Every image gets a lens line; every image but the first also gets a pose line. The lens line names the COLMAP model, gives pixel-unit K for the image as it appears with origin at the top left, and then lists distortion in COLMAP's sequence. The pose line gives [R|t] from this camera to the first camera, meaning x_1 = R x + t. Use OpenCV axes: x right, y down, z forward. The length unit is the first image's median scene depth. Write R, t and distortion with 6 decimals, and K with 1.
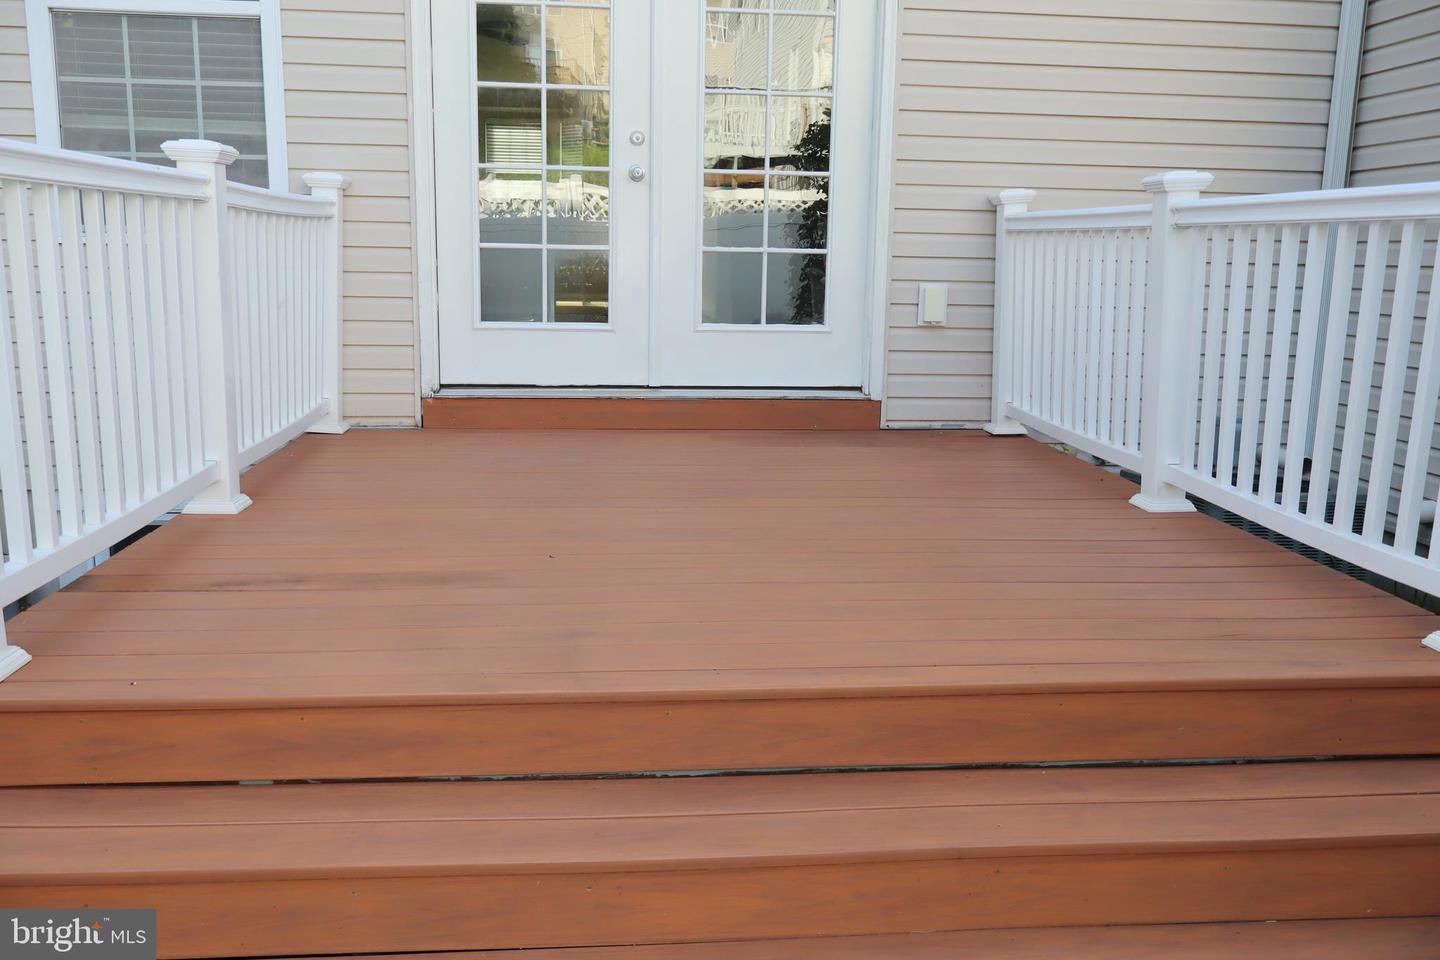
lens RADIAL K [[1214.5, 0, 718.6], [0, 1214.5, 475.3], [0, 0, 1]] dist [0.005400, 0.001850]
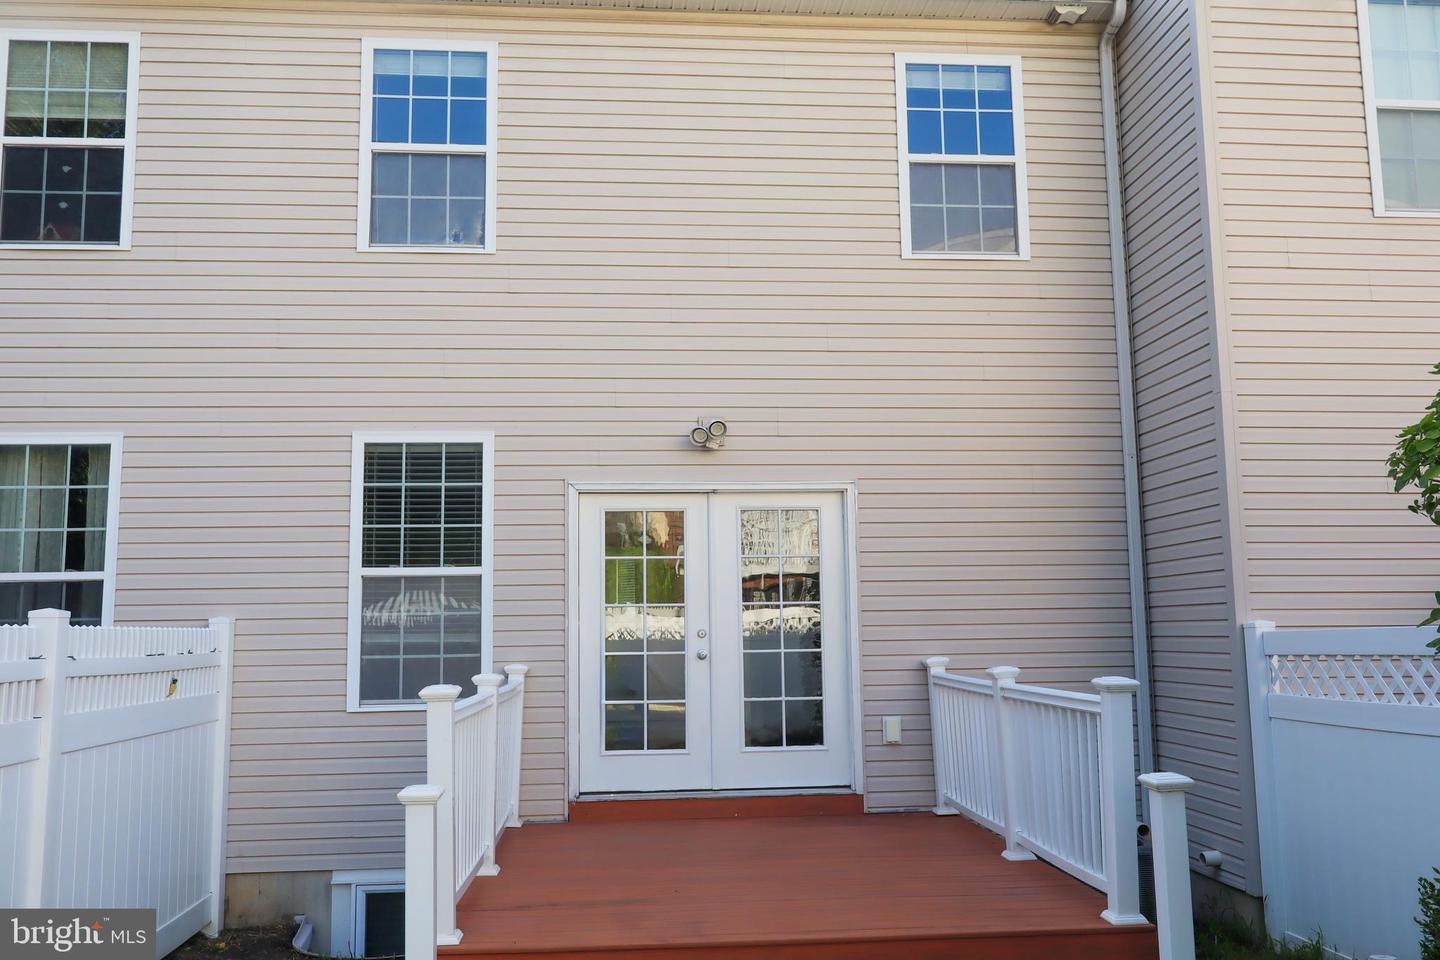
lens RADIAL K [[1214.5, 0, 714.8], [0, 1214.5, 471.9], [0, 0, 1]] dist [0.005400, 0.001850]
pose [[0.999113, -0.036425, -0.021124, -0.007071], [0.028287, 0.952228, -0.304075, 0.012757], [0.031191, 0.303208, 0.952414, -0.615741]]
